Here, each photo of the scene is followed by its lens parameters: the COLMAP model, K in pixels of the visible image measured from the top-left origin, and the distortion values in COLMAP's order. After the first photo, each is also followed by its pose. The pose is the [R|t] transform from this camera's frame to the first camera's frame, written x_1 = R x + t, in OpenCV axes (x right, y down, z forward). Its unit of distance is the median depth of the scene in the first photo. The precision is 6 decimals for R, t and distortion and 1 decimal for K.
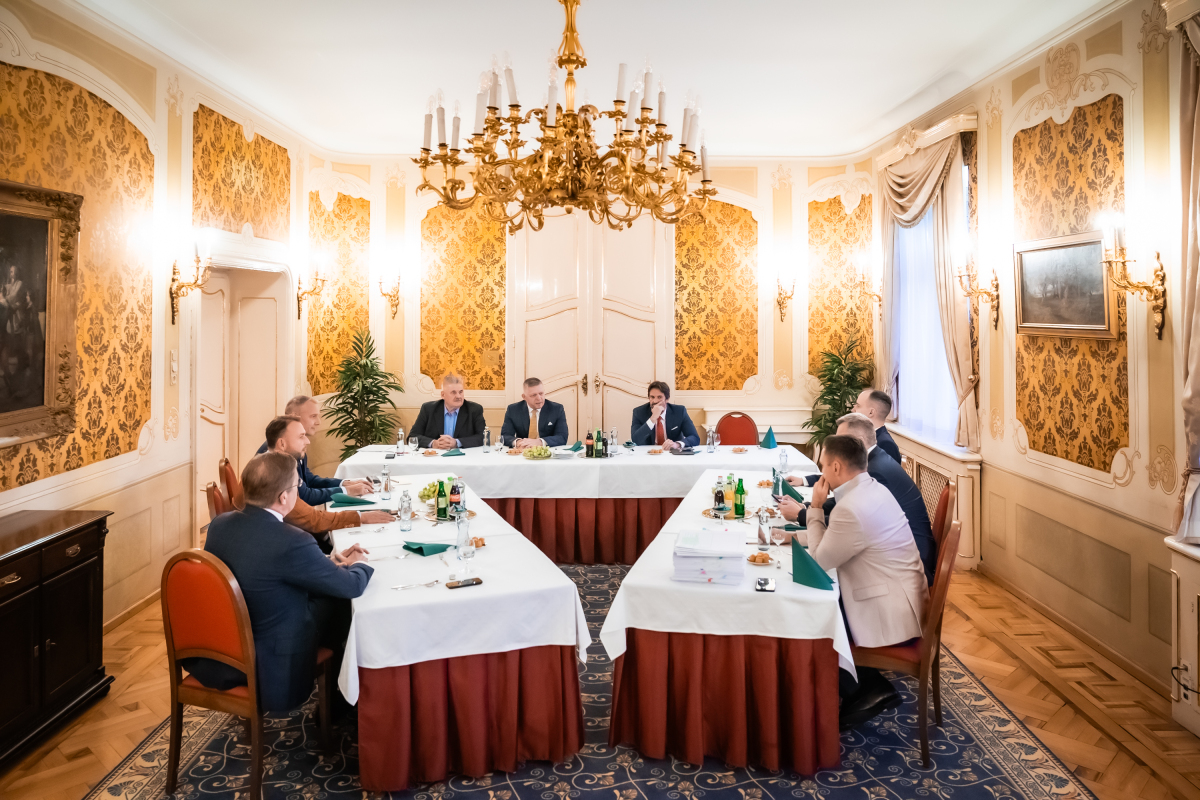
lens RADIAL K [[843.8, 0, 616.1], [0, 843.8, 307.7], [0, 0, 1]] dist [-0.018698, 0.000439]
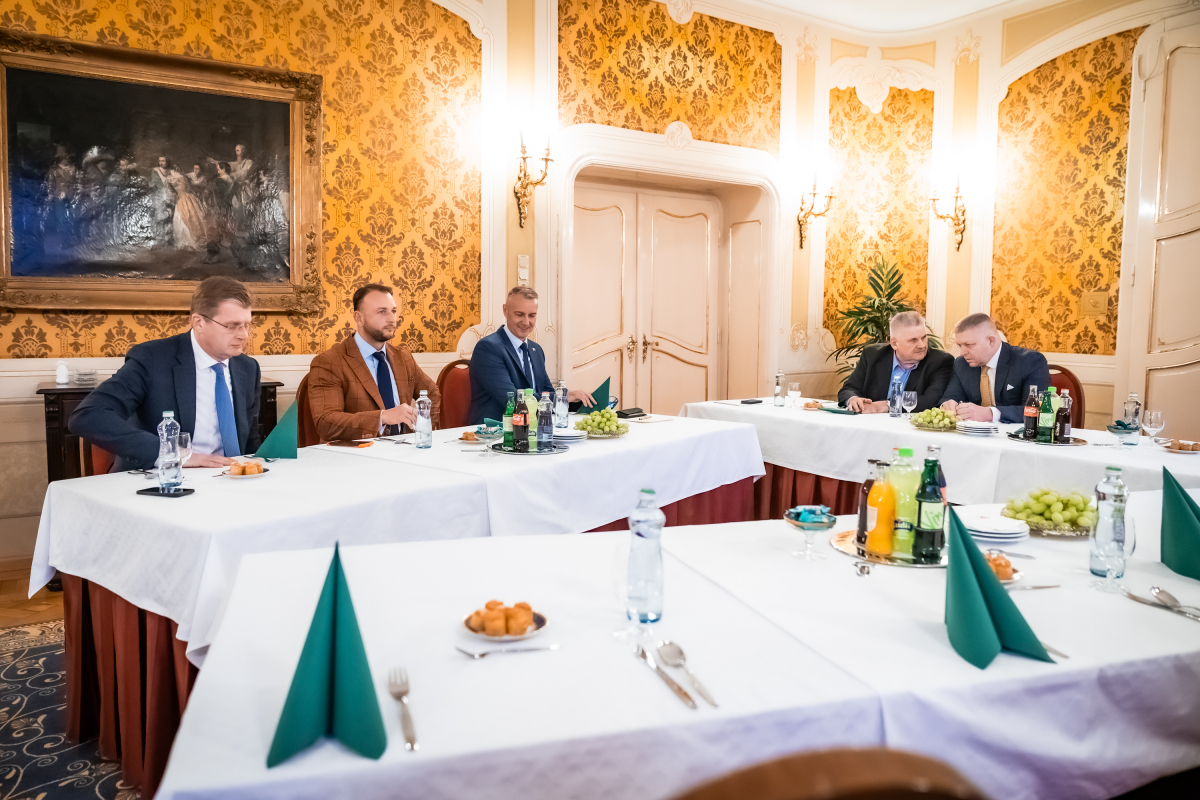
lens RADIAL K [[832.0, 0, 578.7], [0, 832.0, 392.1], [0, 0, 1]] dist [-0.025651, 0.009047]
pose [[0.513016, 0.078647, -0.854769, 0.200337], [-0.005013, 0.996051, 0.088637, 0.078544], [0.858364, -0.041188, 0.511384, 0.379970]]
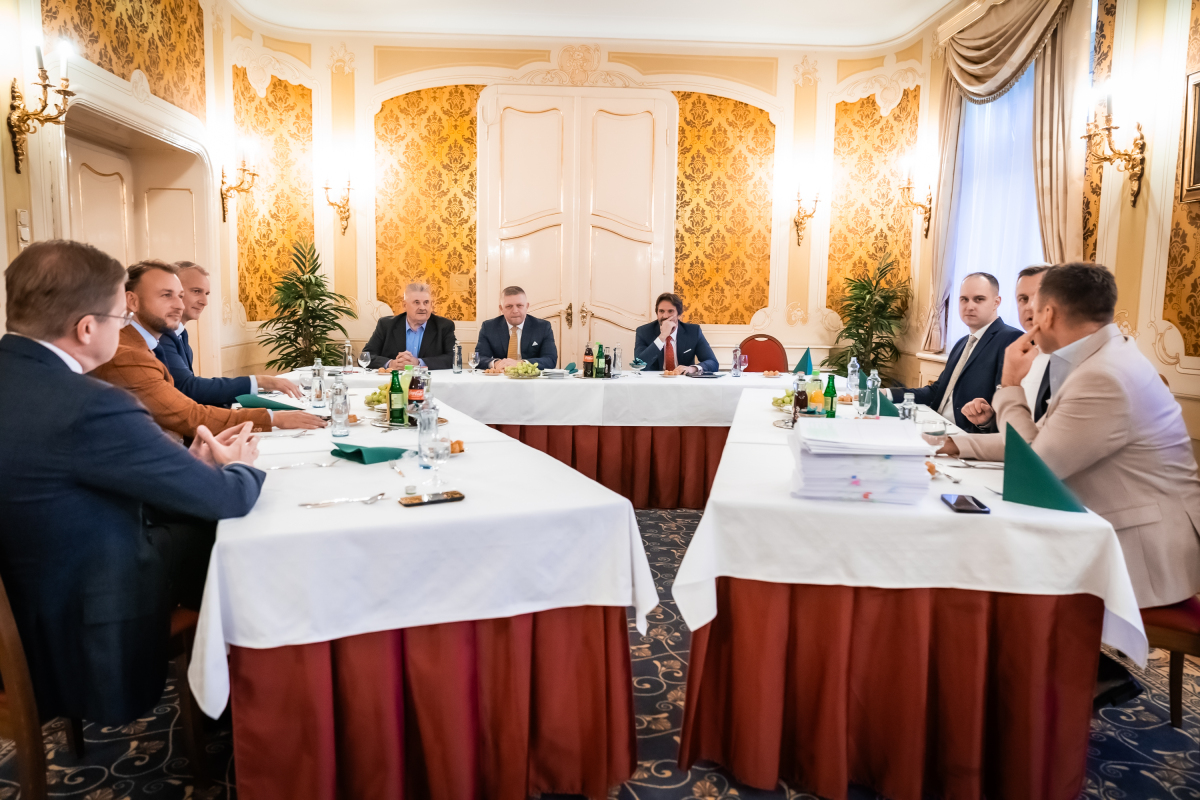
lens RADIAL K [[795.6, 0, 600.0], [0, 795.6, 400.0], [0, 0, 1]] dist [-0.023327, 0.005454]
pose [[0.999324, 0.010851, 0.035134, -0.035742], [-0.015224, 0.991823, 0.126711, 0.078707], [-0.033472, -0.127161, 0.991317, 0.195639]]
